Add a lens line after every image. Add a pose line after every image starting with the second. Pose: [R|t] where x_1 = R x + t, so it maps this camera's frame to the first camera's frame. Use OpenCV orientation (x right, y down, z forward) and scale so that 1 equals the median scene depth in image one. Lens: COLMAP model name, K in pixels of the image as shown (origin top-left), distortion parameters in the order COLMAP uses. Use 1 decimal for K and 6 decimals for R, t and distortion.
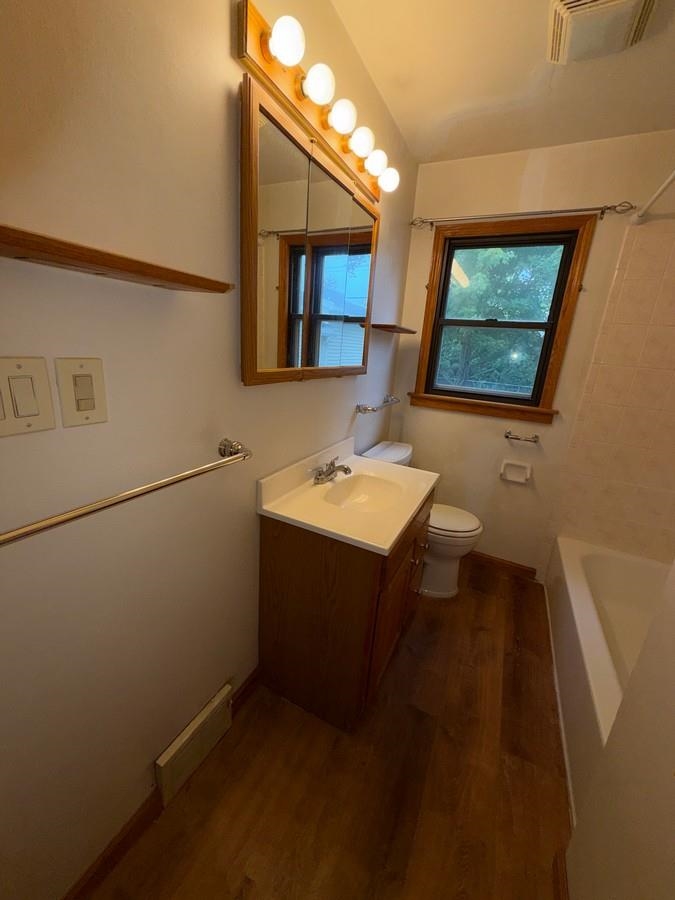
lens RADIAL K [[358.5, 0, 338.5], [0, 358.5, 449.8], [0, 0, 1]] dist [-0.000857, -0.000253]
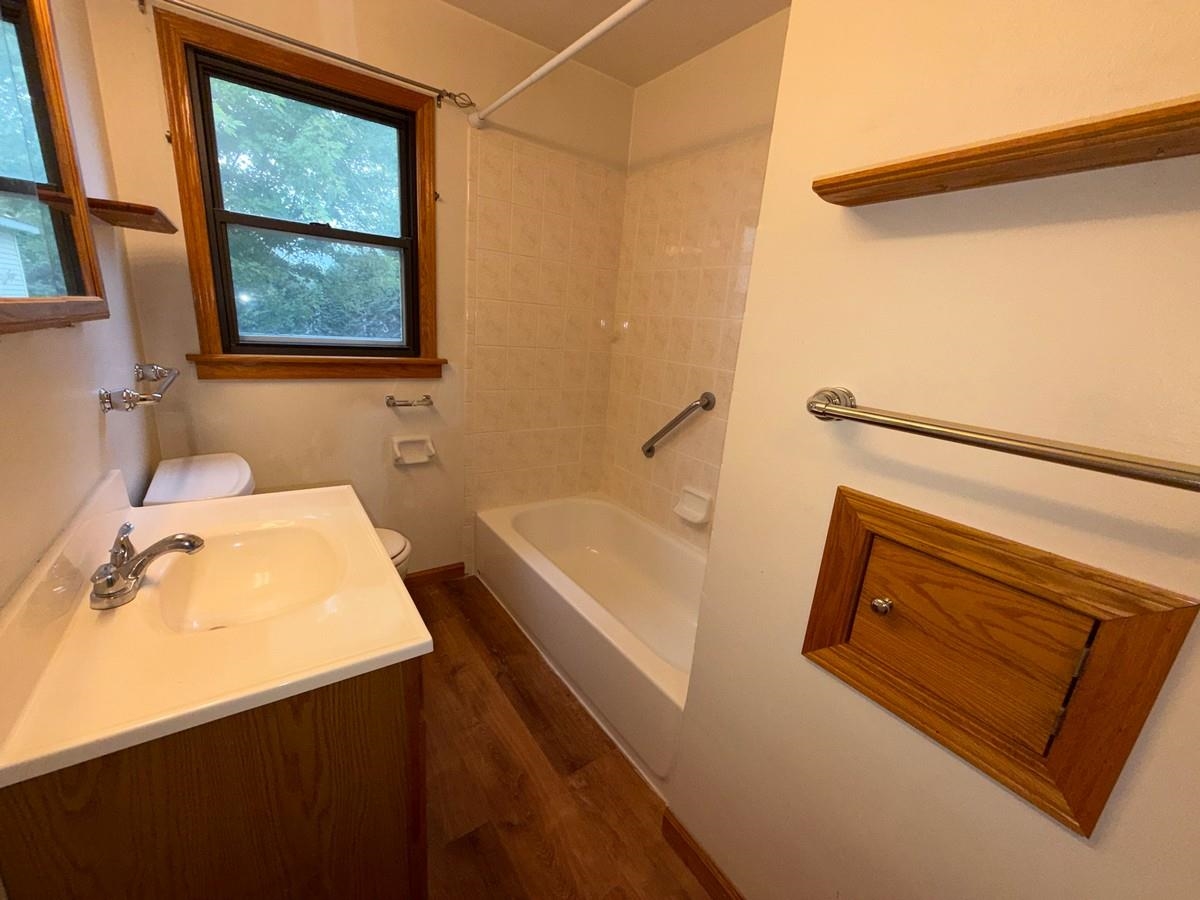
lens RADIAL K [[478.0, 0, 596.4], [0, 478.0, 451.4], [0, 0, 1]] dist [-0.000857, -0.000253]
pose [[0.480397, -0.262957, 0.836703, -0.144730], [0.204191, 0.961314, 0.184883, -0.042065], [-0.852950, 0.082030, 0.515506, 0.207688]]
